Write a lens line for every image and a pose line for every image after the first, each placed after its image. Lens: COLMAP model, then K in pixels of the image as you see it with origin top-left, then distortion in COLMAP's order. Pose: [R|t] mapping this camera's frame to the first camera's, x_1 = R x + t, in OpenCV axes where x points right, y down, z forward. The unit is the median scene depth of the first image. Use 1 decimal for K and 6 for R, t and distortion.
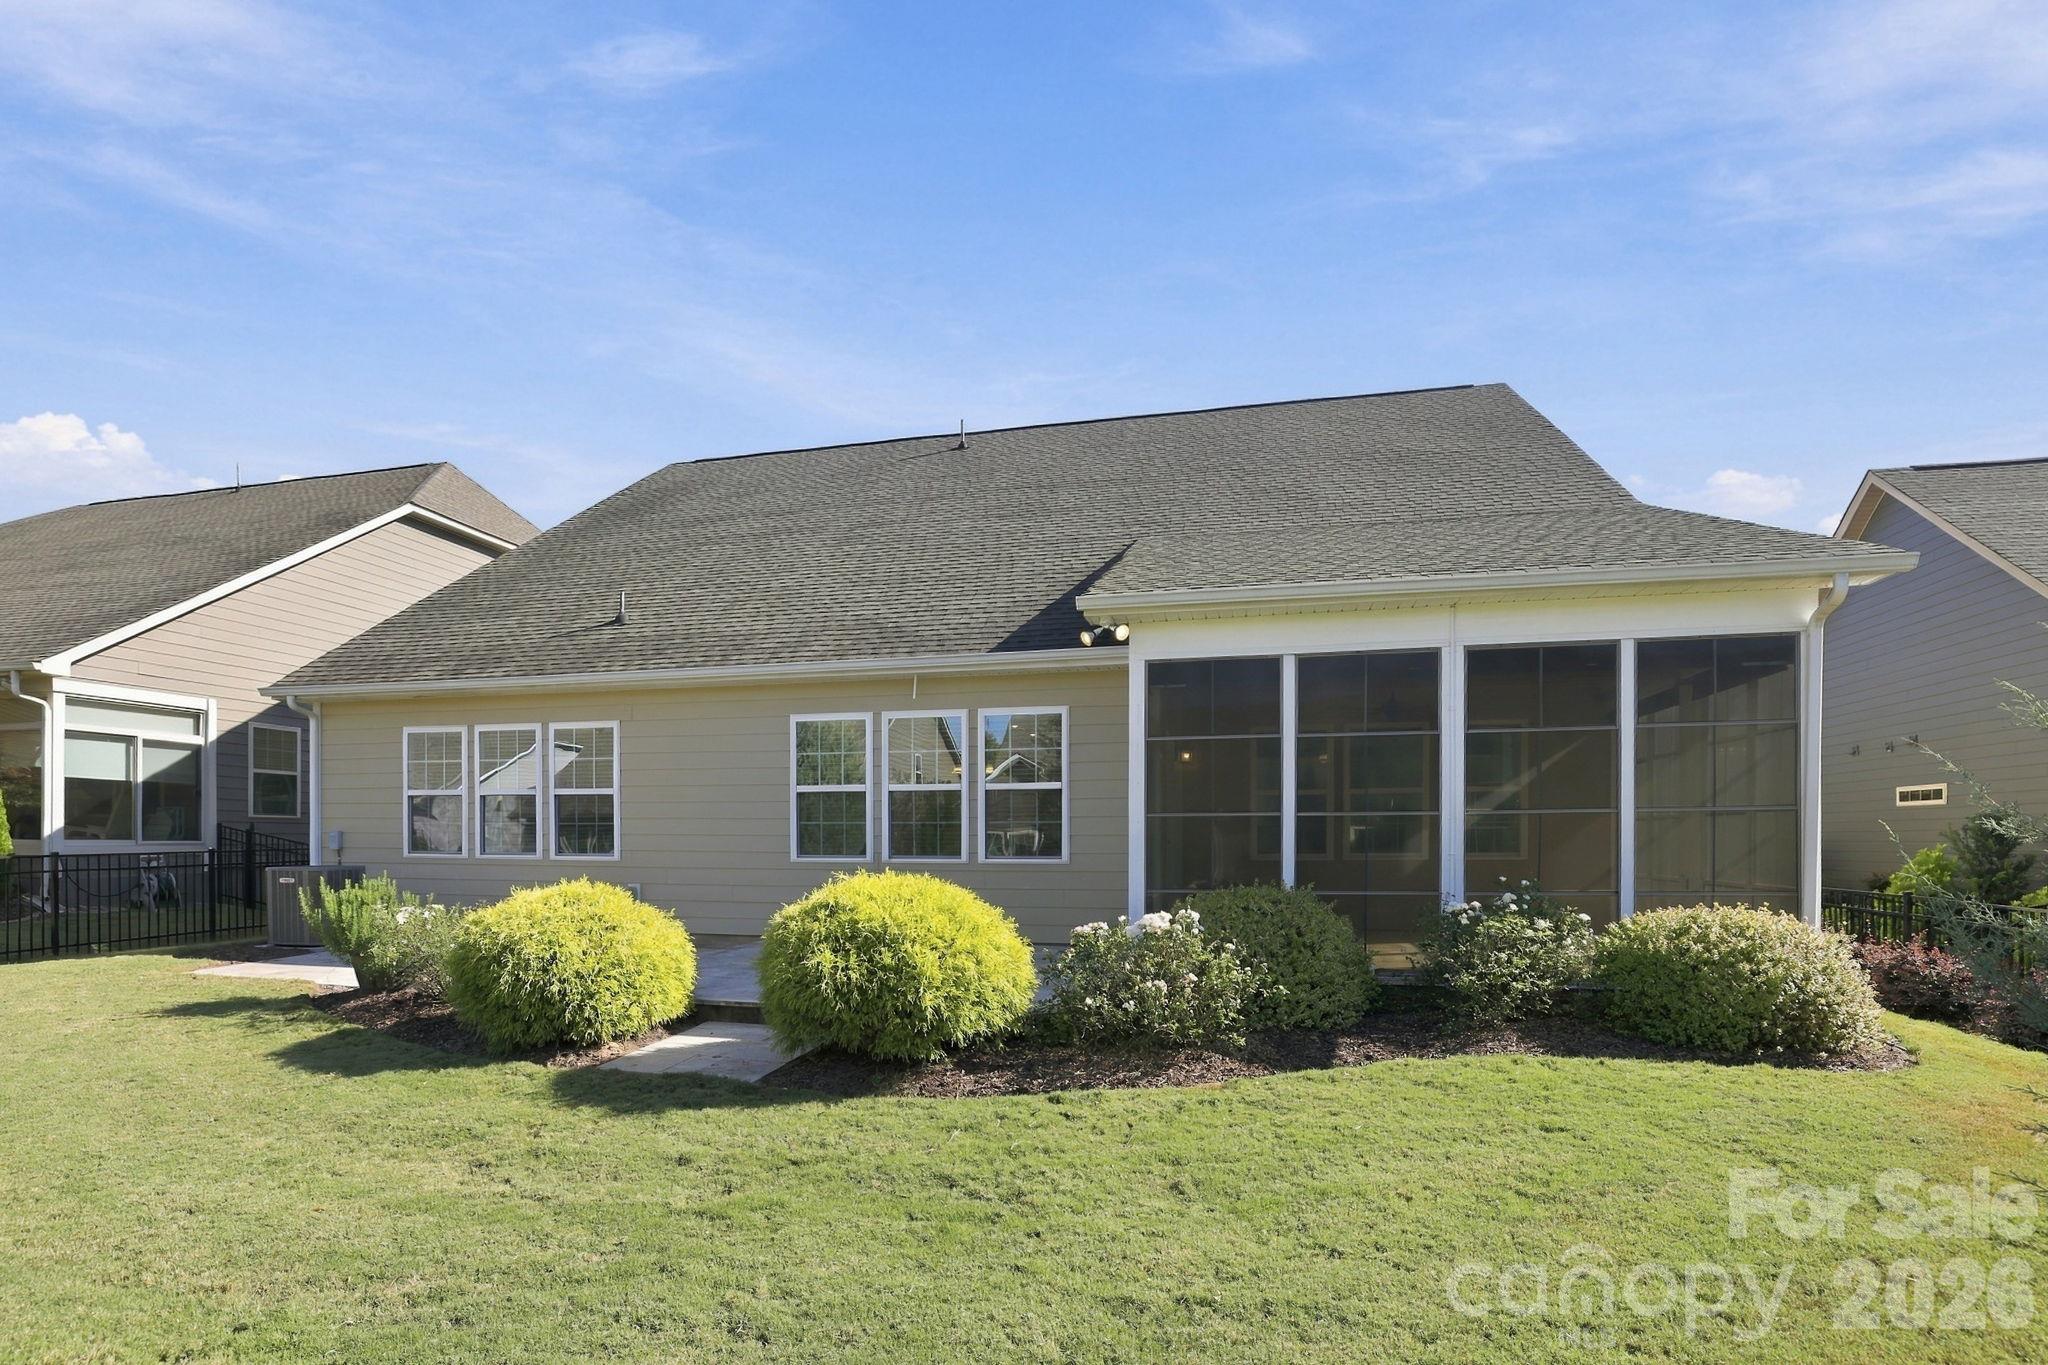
lens RADIAL K [[1074.5, 0, 1018.7], [0, 1074.5, 741.5], [0, 0, 1]] dist [-0.061805, 0.000126]
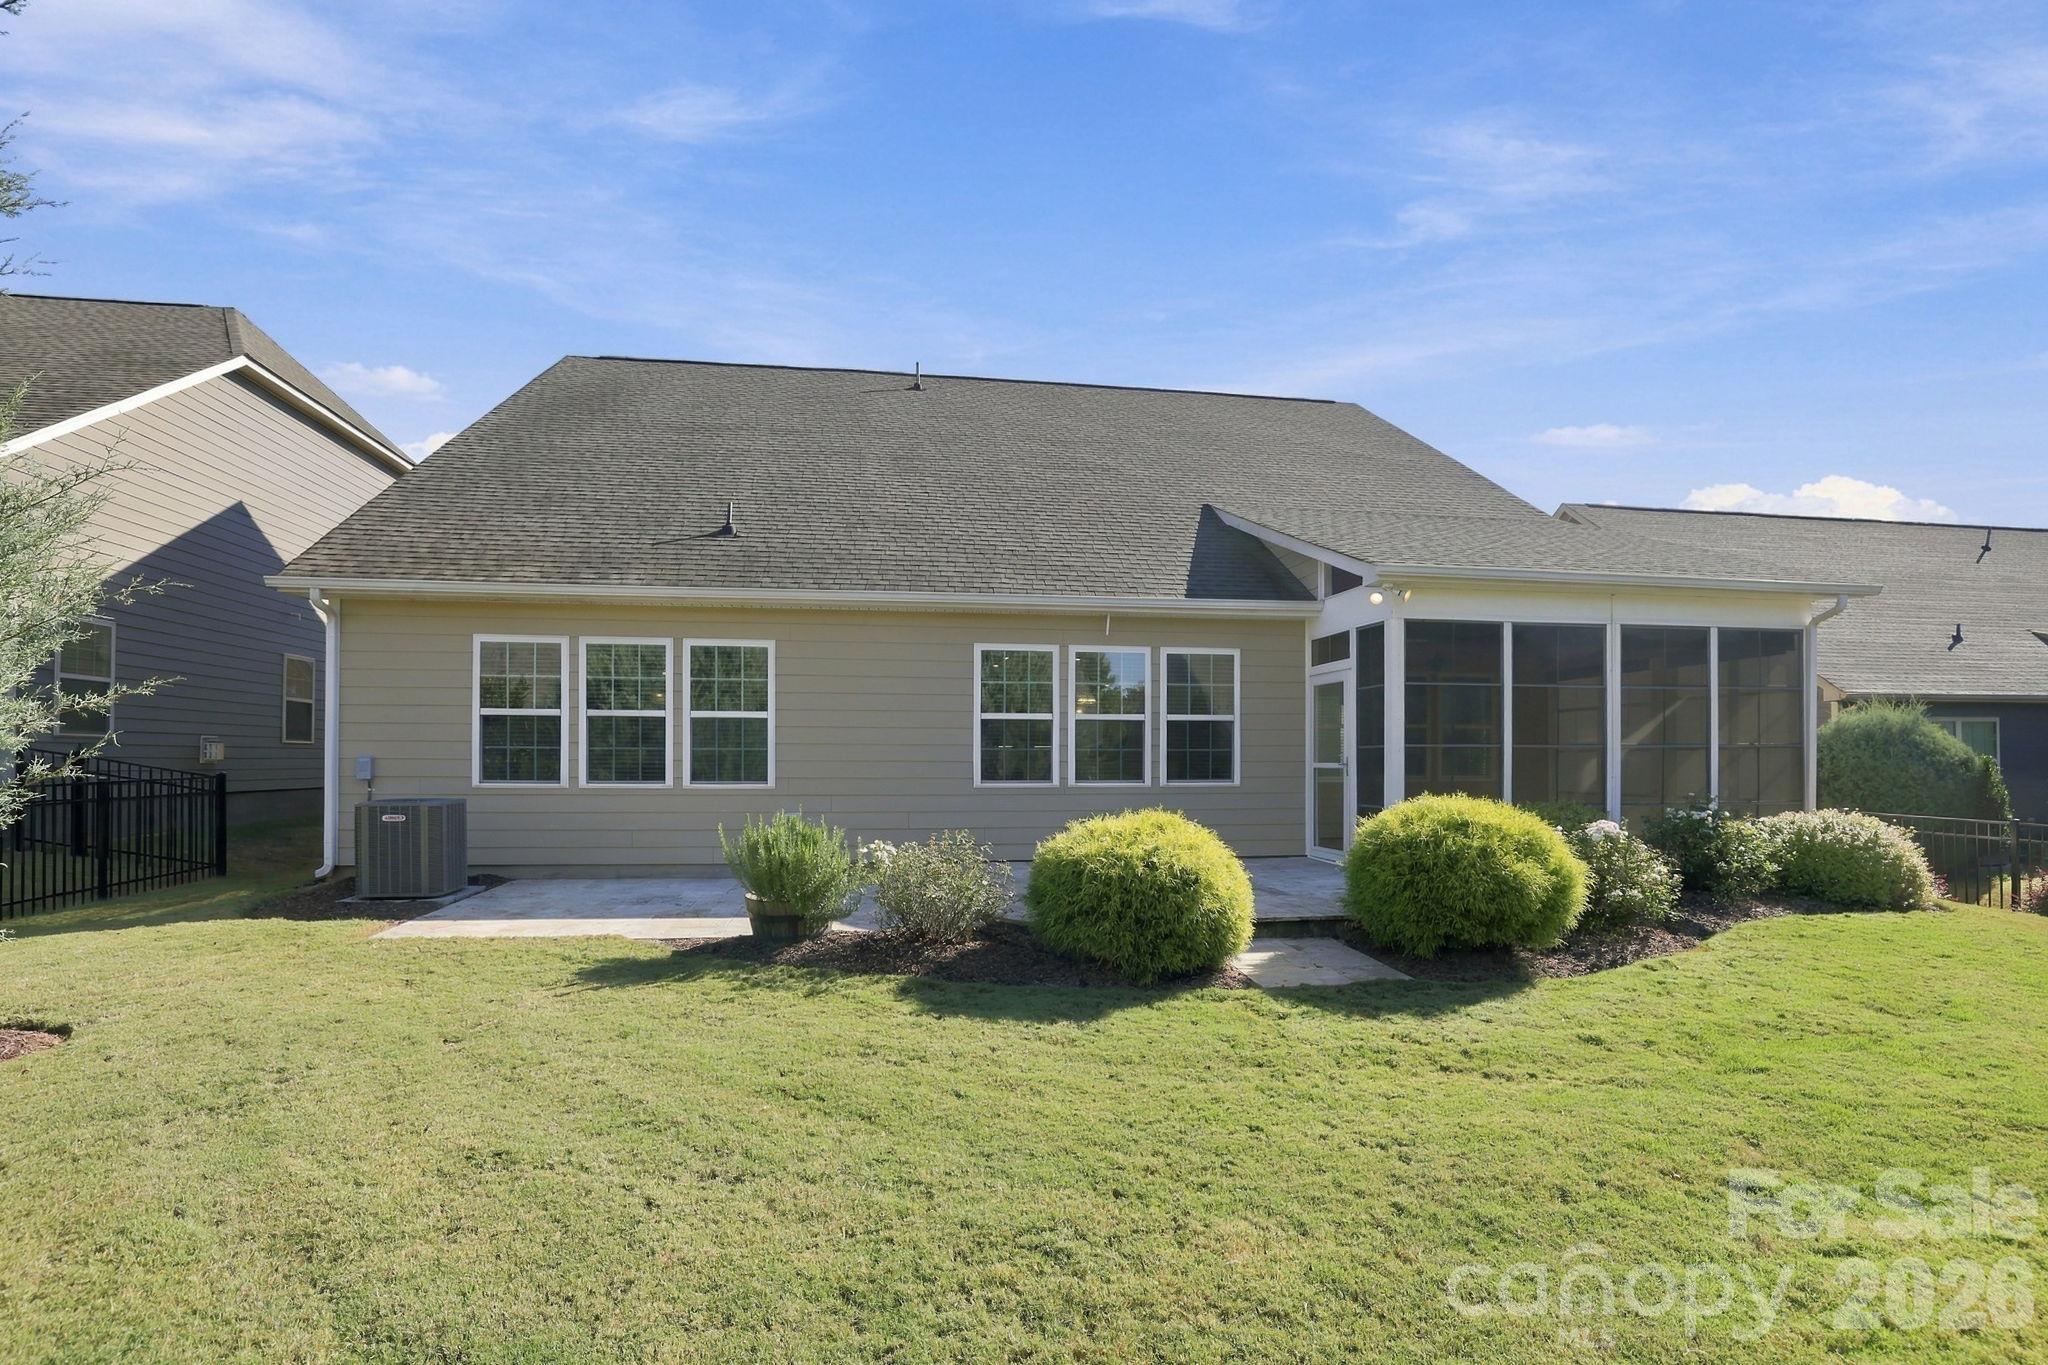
lens RADIAL K [[955.5, 0, 1030.7], [0, 955.5, 766.2], [0, 0, 1]] dist [-0.046782, 0.000535]
pose [[0.916355, -0.000595, 0.400367, -0.539400], [-0.036709, 0.995662, 0.085500, 0.012159], [-0.398681, -0.093045, 0.912357, 0.139742]]
